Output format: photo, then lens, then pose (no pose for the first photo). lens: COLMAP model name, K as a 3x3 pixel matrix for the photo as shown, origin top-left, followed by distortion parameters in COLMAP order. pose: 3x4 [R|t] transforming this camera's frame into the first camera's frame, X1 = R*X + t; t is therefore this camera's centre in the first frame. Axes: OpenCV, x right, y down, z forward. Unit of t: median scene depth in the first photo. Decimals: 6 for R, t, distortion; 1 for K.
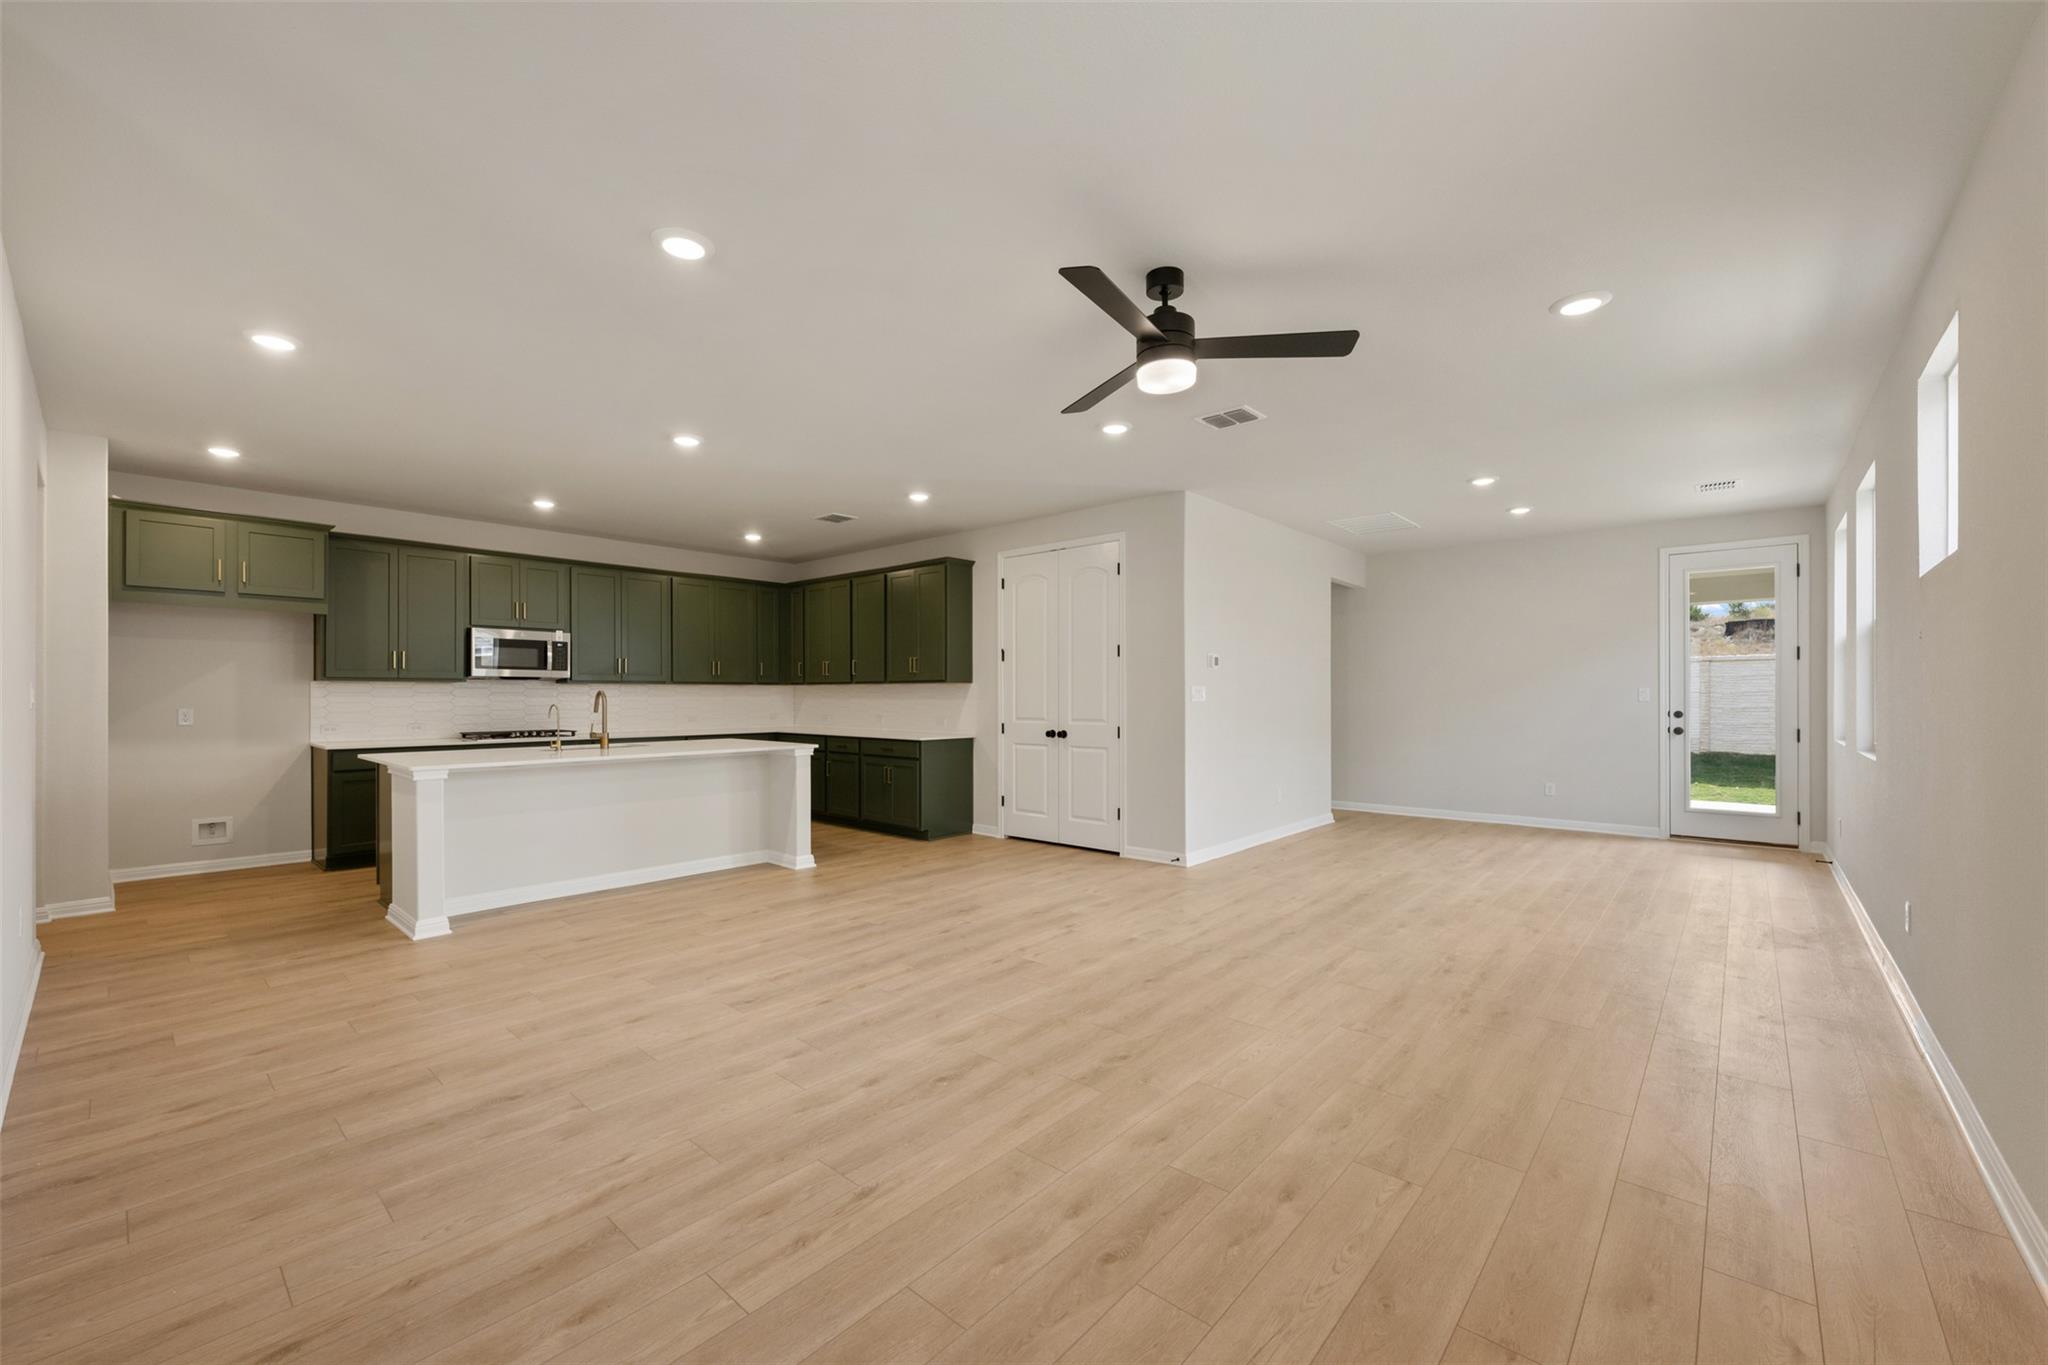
lens RADIAL K [[810.6, 0, 1020.6], [0, 810.6, 696.7], [0, 0, 1]] dist [0.001075, -0.000151]
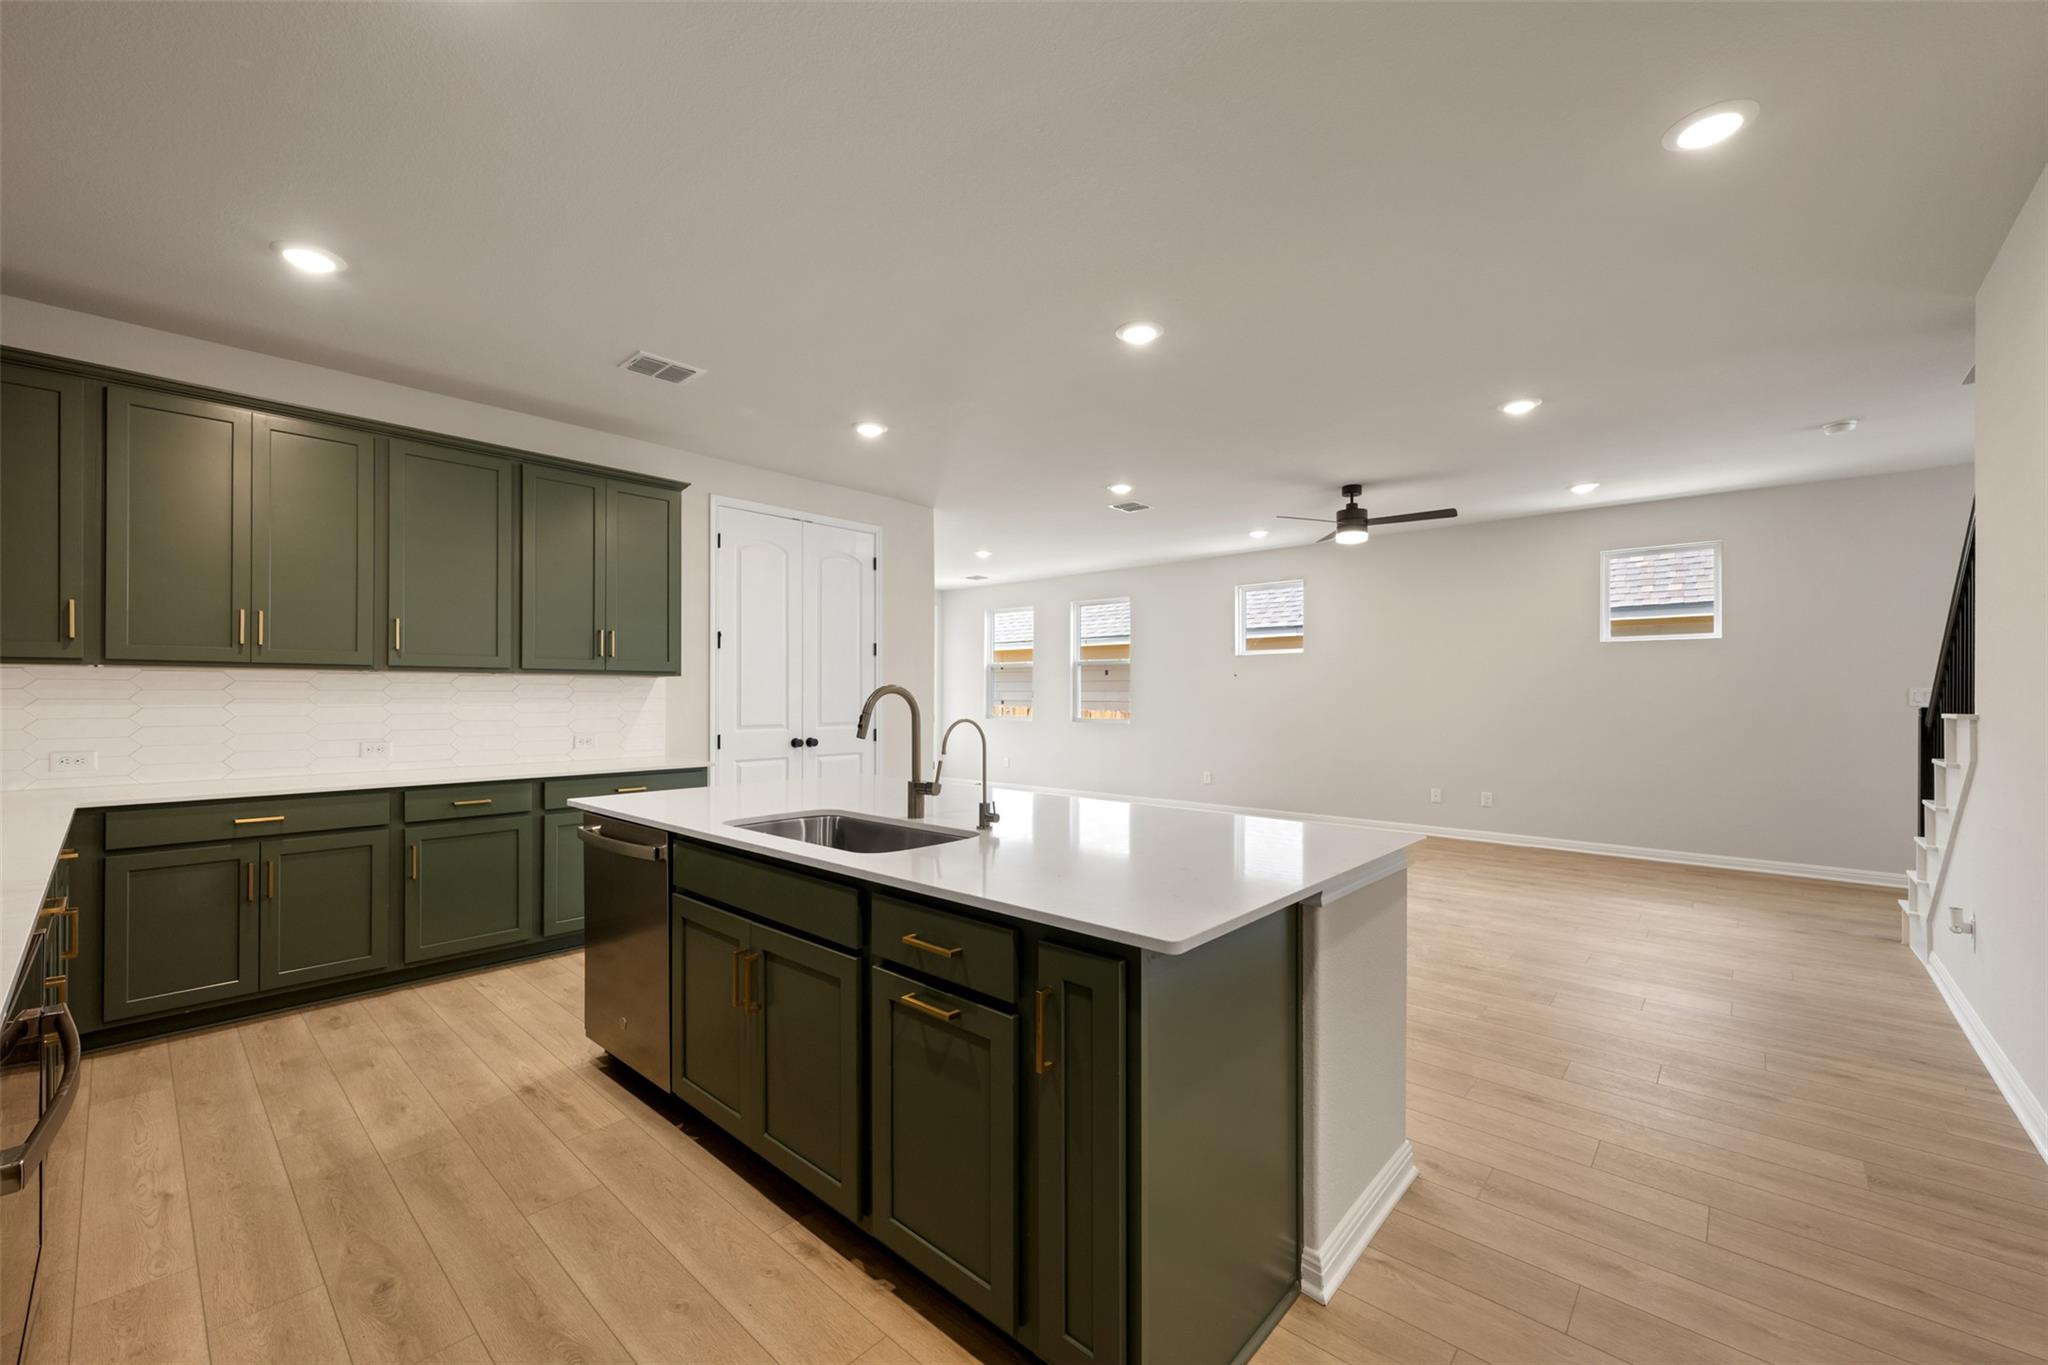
lens RADIAL K [[810.6, 0, 1018.3], [0, 810.6, 694.6], [0, 0, 1]] dist [0.001075, -0.000151]
pose [[0.010309, 0.001640, 0.999946, -1.193496], [-0.000244, 0.999999, -0.001637, -0.002588], [-0.999947, -0.000227, 0.010310, 1.175154]]
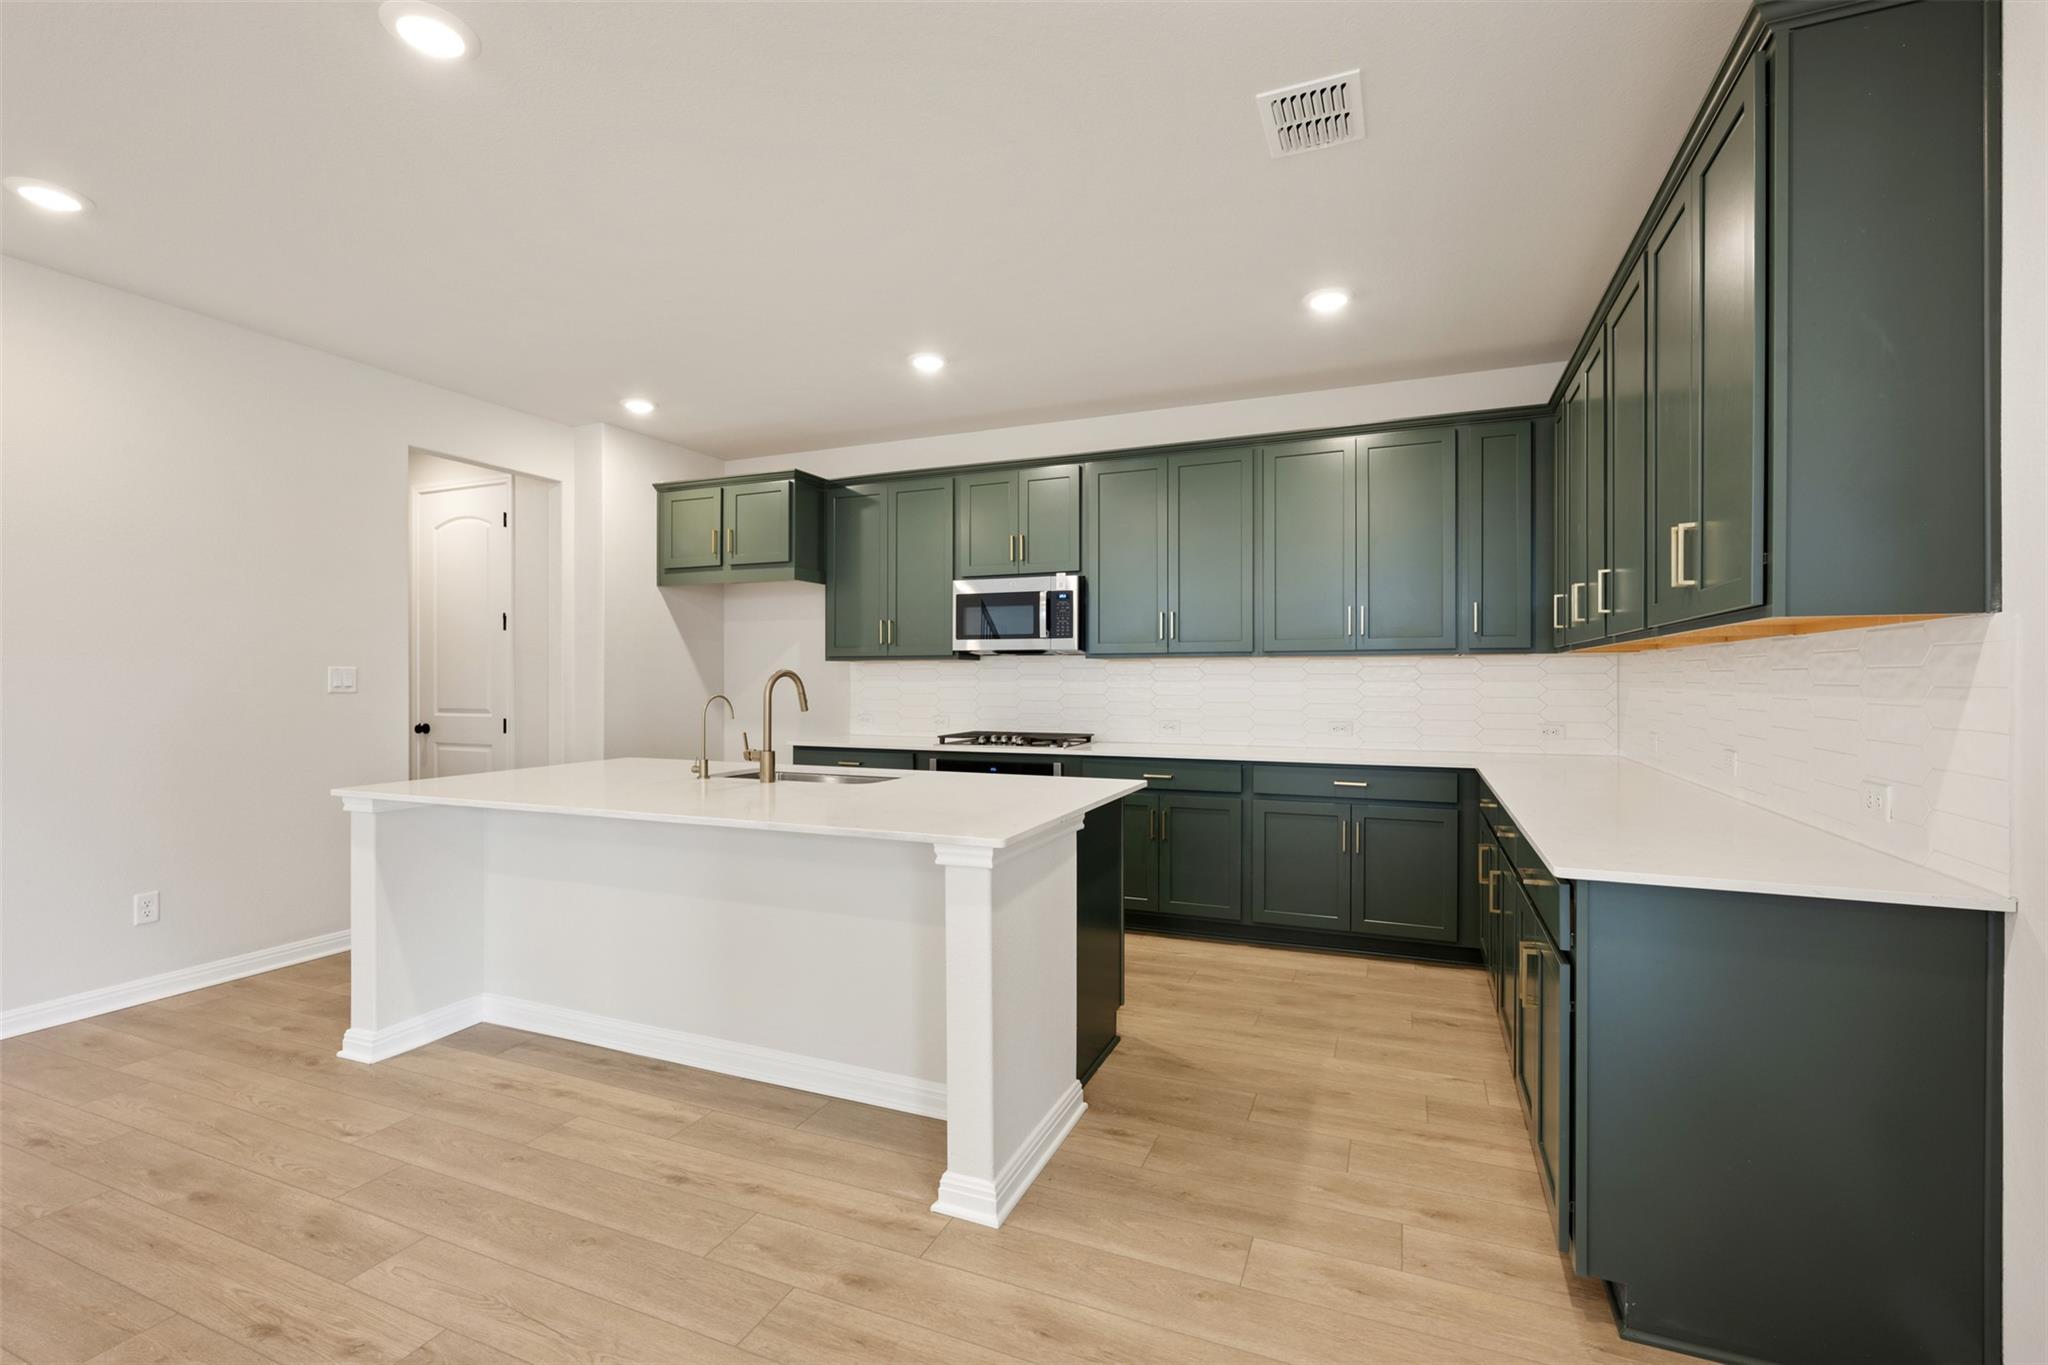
lens RADIAL K [[899.0, 0, 1020.2], [0, 899.0, 681.7], [0, 0, 1]] dist [0.003042, -0.001382]
pose [[0.319784, 0.002876, -0.947486, 0.104841], [0.000513, 0.999995, 0.003208, -0.002433], [0.947490, -0.001512, 0.319781, 1.212354]]
